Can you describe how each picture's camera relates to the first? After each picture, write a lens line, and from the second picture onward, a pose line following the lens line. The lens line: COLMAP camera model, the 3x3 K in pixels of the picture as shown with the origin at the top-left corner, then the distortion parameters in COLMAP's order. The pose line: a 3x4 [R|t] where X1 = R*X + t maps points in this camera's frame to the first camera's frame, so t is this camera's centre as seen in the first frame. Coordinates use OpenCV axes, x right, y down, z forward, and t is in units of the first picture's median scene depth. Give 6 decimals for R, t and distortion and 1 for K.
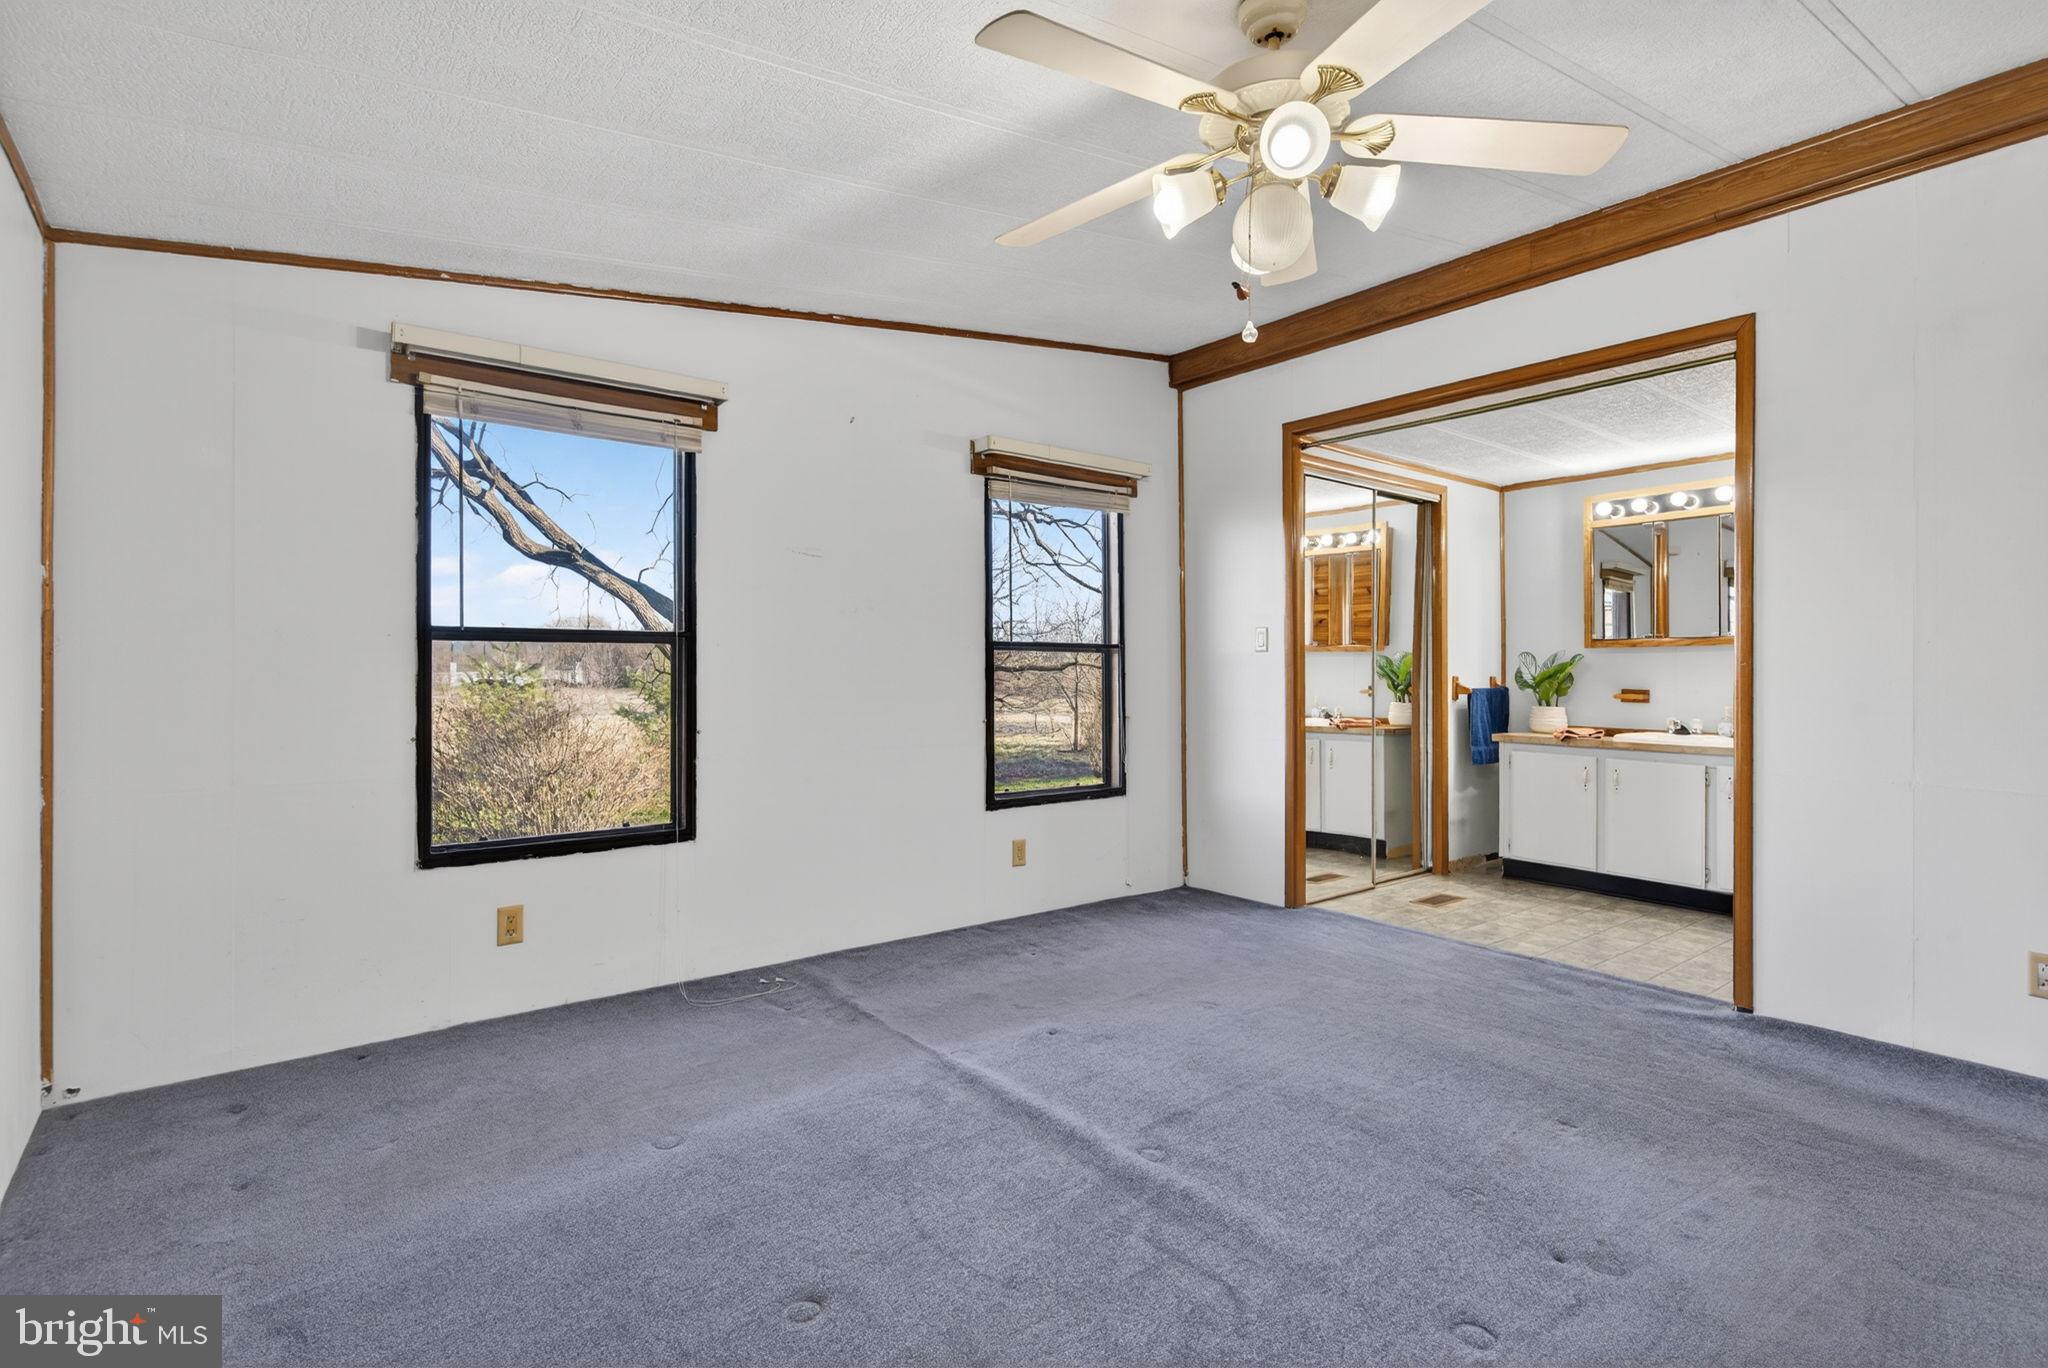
lens RADIAL K [[986.5, 0, 1037.3], [0, 986.5, 672.1], [0, 0, 1]] dist [0.003105, -0.000559]
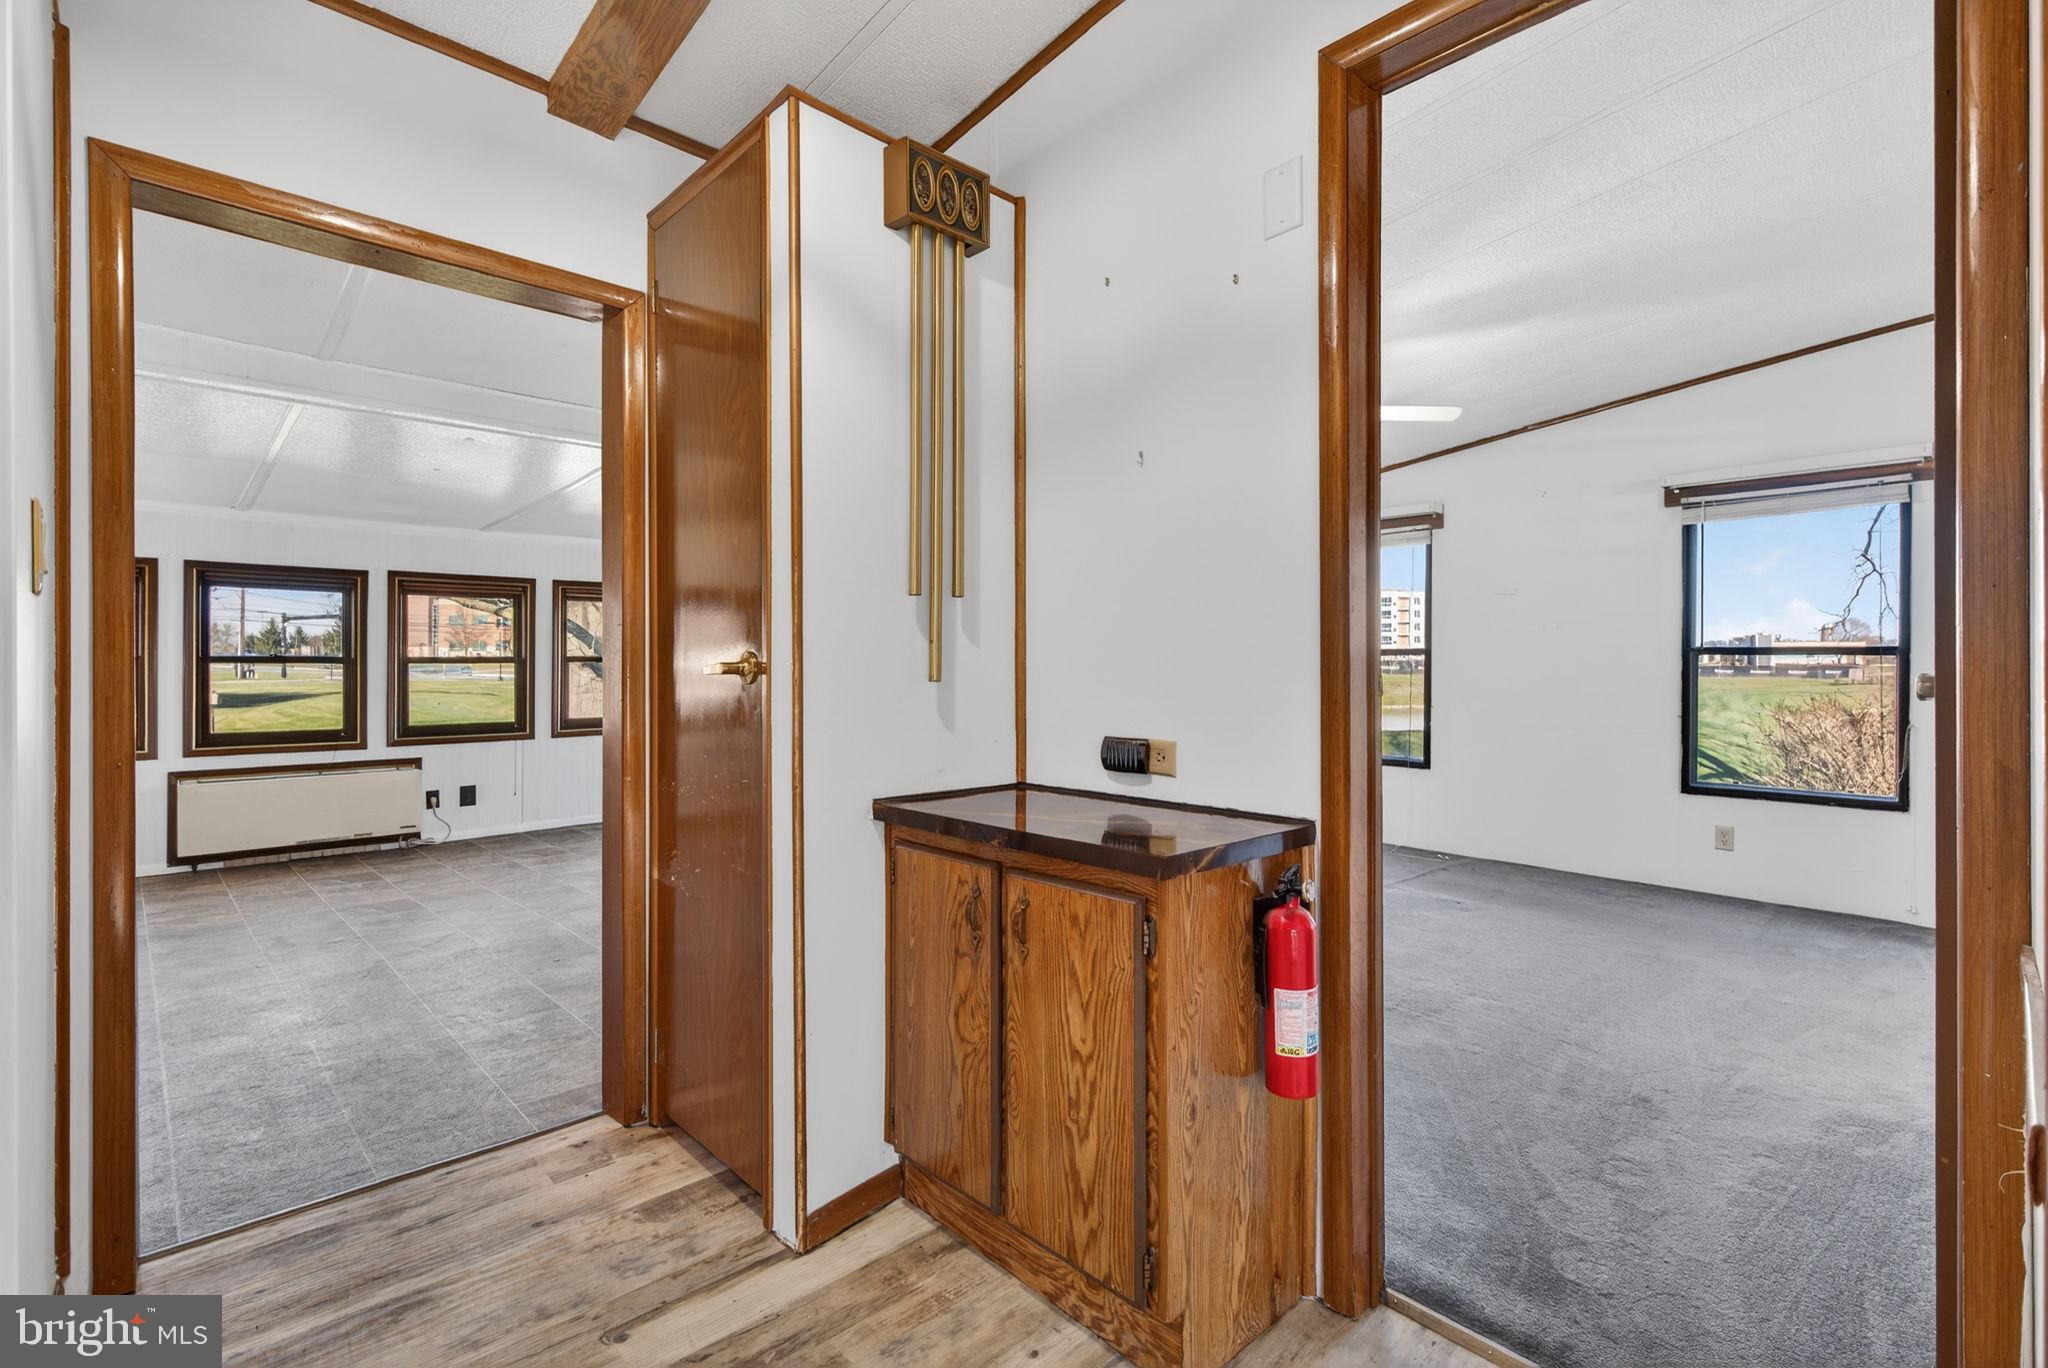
lens RADIAL K [[971.9, 0, 1025.8], [0, 971.9, 673.2], [0, 0, 1]] dist [0.002098, 0.000750]
pose [[0.058933, 0.004475, -0.998252, 0.861859], [-0.009184, 0.999950, 0.003940, 0.001507], [0.998220, 0.008936, 0.058971, 0.132070]]
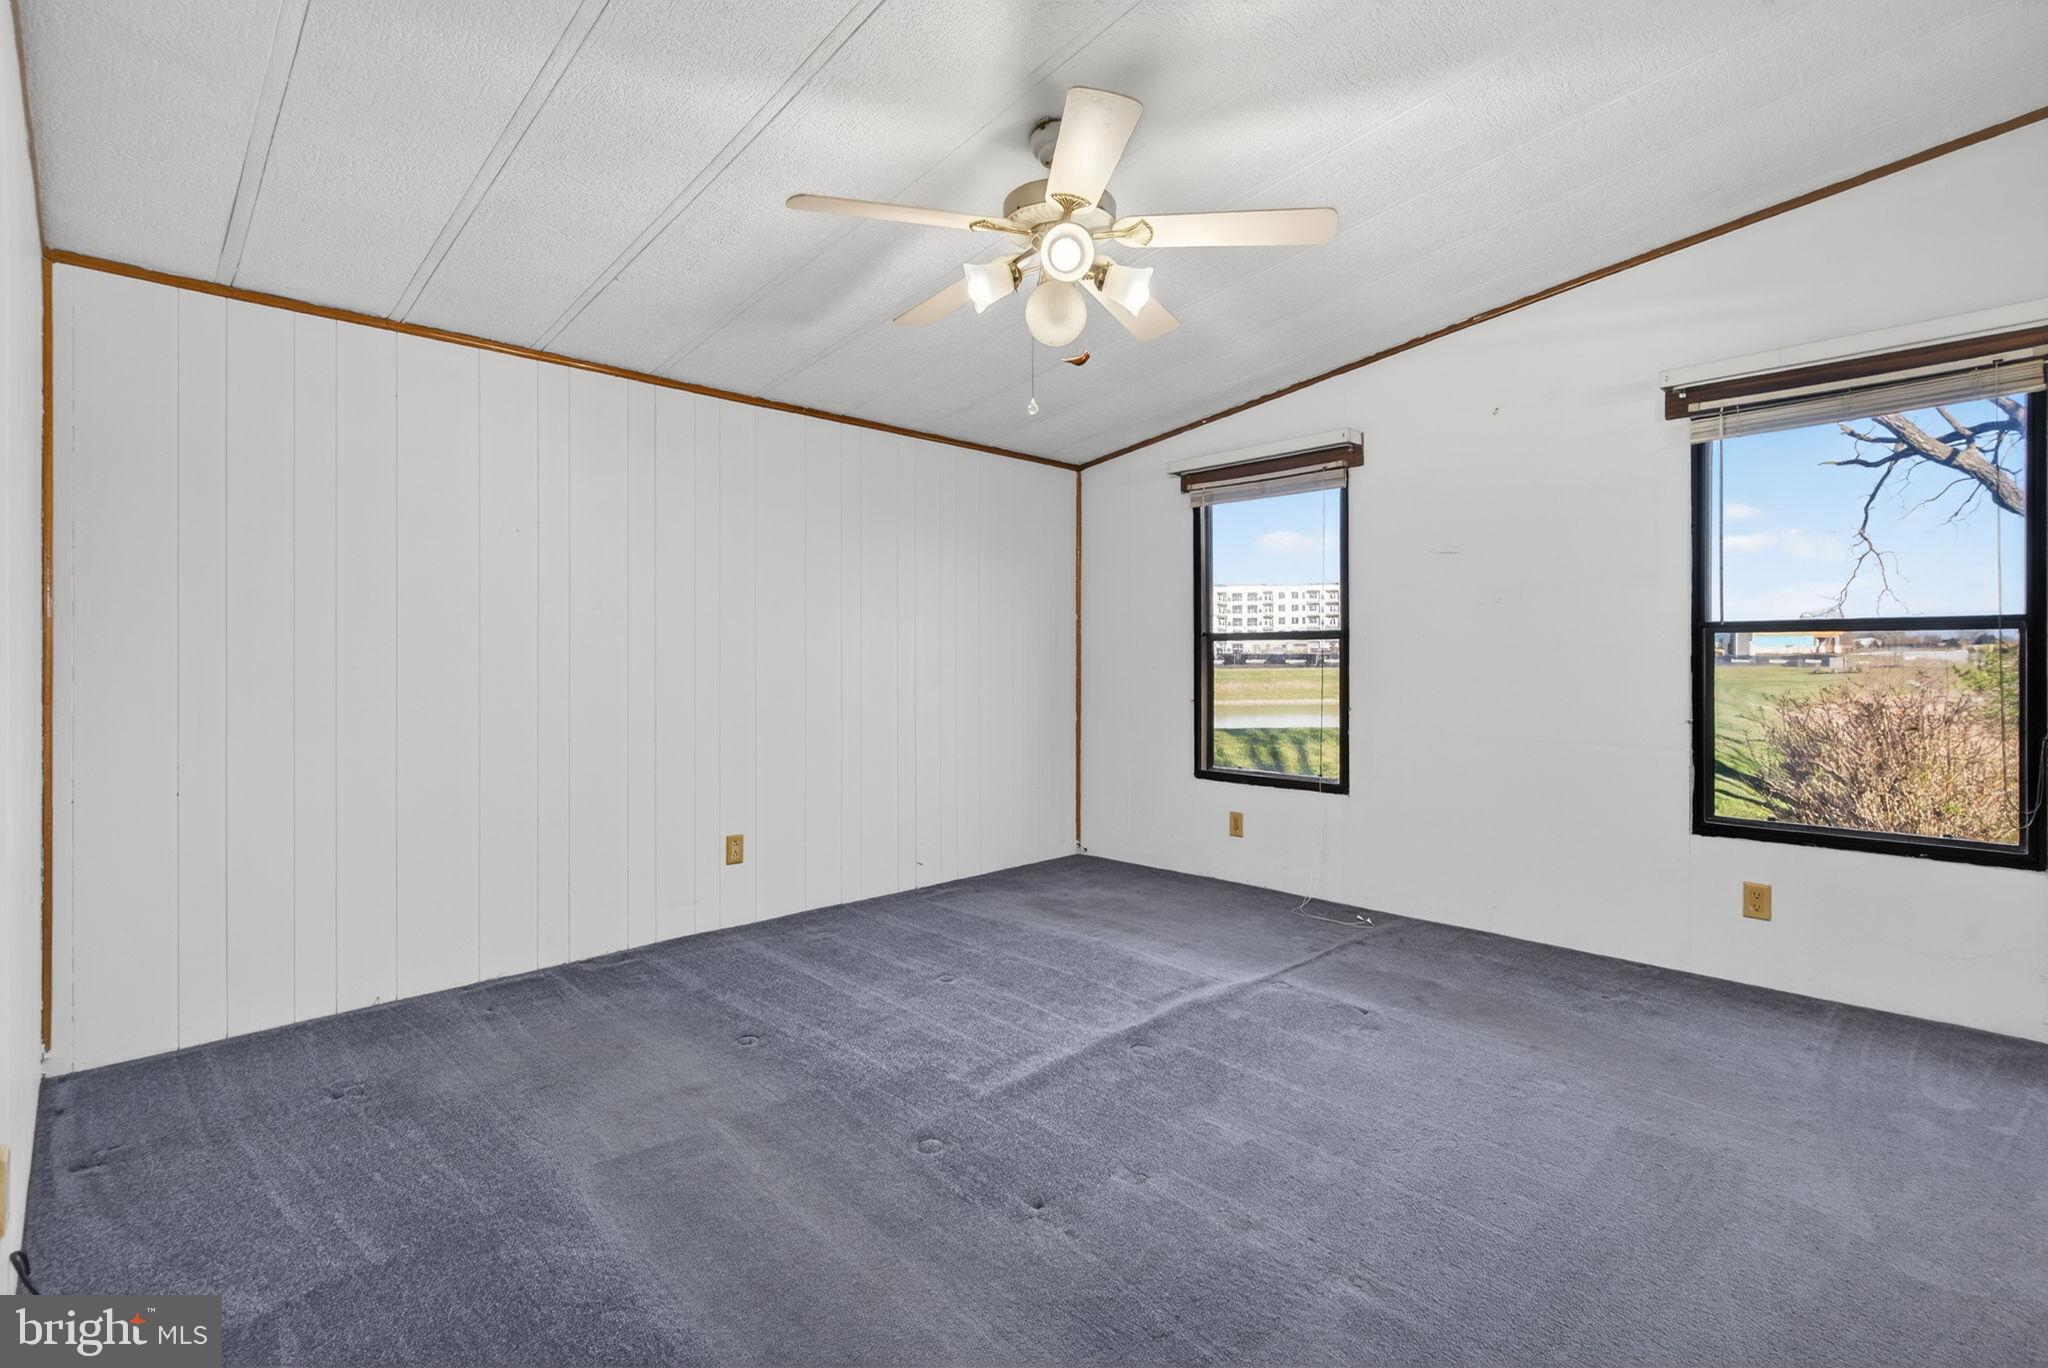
lens RADIAL K [[986.5, 0, 1027.4], [0, 986.5, 664.5], [0, 0, 1]] dist [0.003105, -0.000559]
pose [[0.080022, -0.000119, -0.996793, 0.580178], [-0.001225, 0.999999, -0.000218, 0.003311], [0.996792, 0.001239, 0.080021, 0.326836]]
